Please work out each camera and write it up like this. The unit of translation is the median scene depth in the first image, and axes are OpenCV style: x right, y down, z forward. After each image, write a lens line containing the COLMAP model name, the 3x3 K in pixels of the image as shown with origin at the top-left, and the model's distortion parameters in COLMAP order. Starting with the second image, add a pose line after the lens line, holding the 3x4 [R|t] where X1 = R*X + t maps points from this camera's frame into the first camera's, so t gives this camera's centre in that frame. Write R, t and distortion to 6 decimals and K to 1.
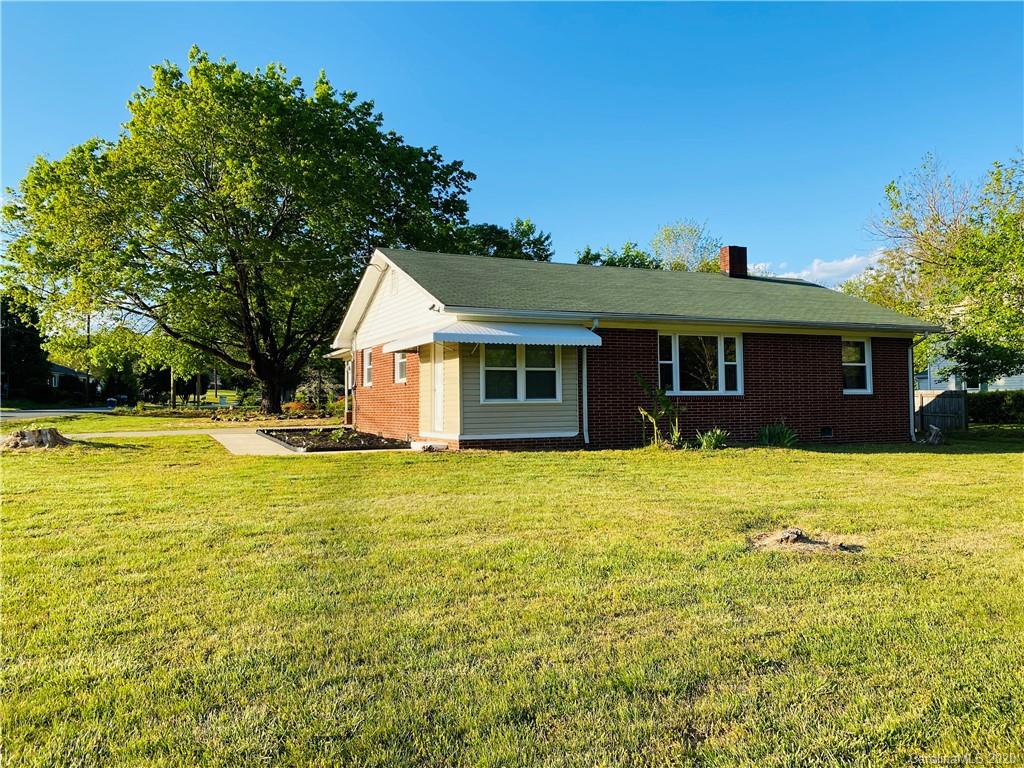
lens RADIAL K [[771.5, 0, 511.9], [0, 771.5, 368.0], [0, 0, 1]] dist [0.002463, 0.000374]
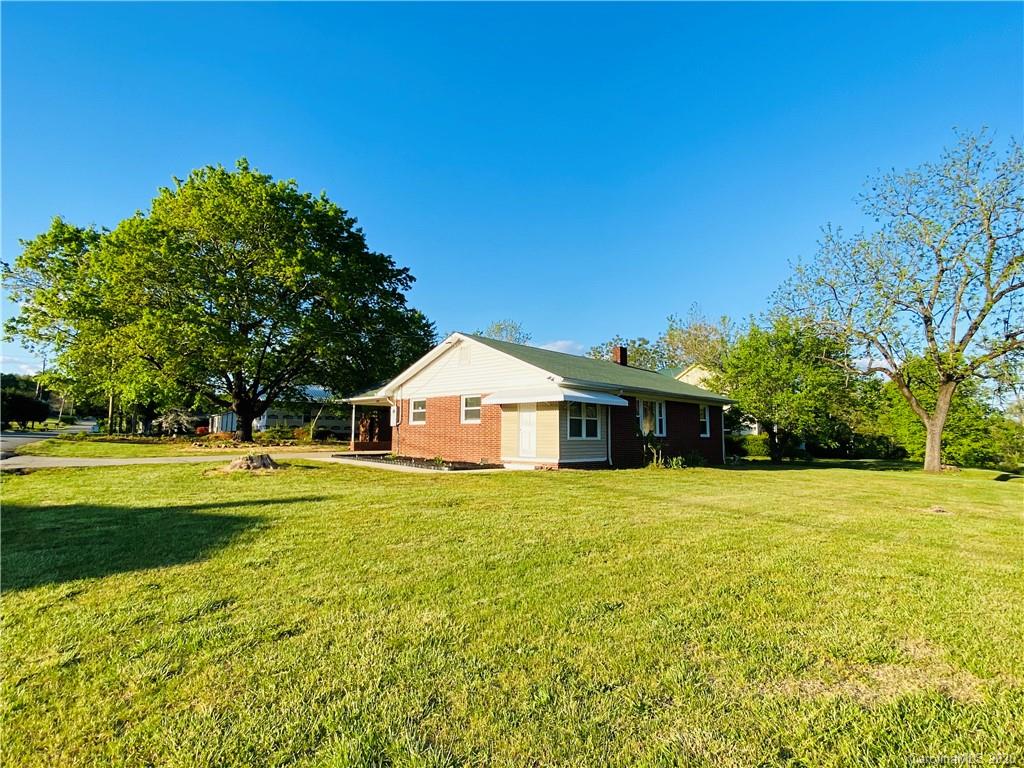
lens RADIAL K [[534.0, 0, 512.0], [0, 534.0, 384.0], [0, 0, 1]] dist [-0.001786, -0.000425]
pose [[0.928195, 0.054491, 0.368084, -0.510945], [-0.035318, 0.997655, -0.058630, 0.000192], [-0.370415, 0.041420, 0.927942, 0.022770]]
